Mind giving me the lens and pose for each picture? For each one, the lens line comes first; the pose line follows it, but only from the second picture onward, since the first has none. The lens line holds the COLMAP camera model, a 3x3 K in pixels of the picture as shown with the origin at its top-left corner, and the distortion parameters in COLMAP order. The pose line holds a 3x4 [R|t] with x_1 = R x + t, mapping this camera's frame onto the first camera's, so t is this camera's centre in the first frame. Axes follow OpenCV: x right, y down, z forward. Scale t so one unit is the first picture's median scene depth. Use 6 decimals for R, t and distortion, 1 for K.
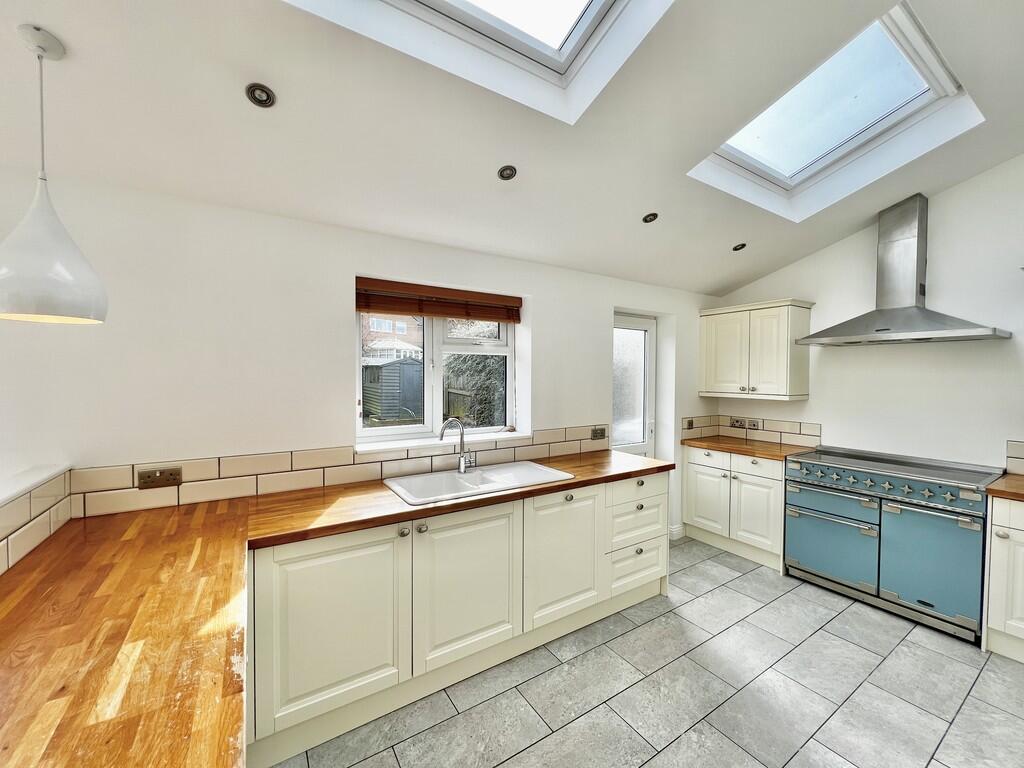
lens RADIAL K [[411.6, 0, 508.2], [0, 411.6, 384.8], [0, 0, 1]] dist [0.000581, 0.000359]
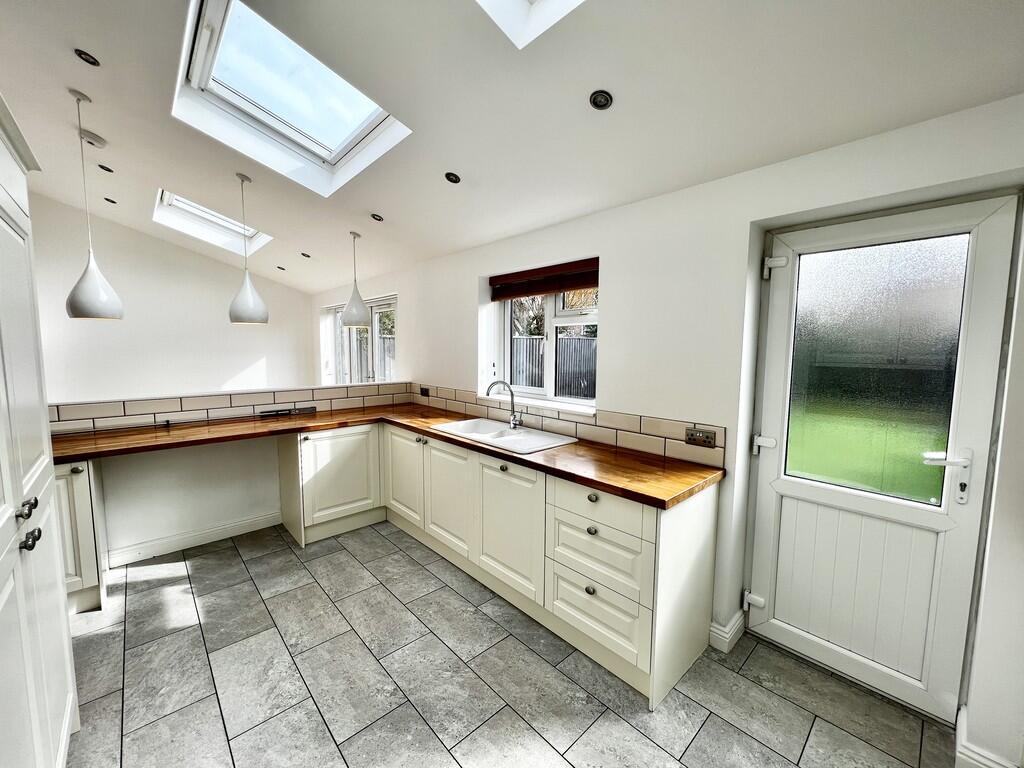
lens RADIAL K [[411.6, 0, 508.2], [0, 411.6, 384.8], [0, 0, 1]] dist [0.000581, 0.000359]
pose [[0.167061, 0.086921, -0.982108, 1.054288], [-0.030035, 0.996093, 0.083050, -0.008293], [0.985489, 0.015623, 0.169019, 0.798311]]
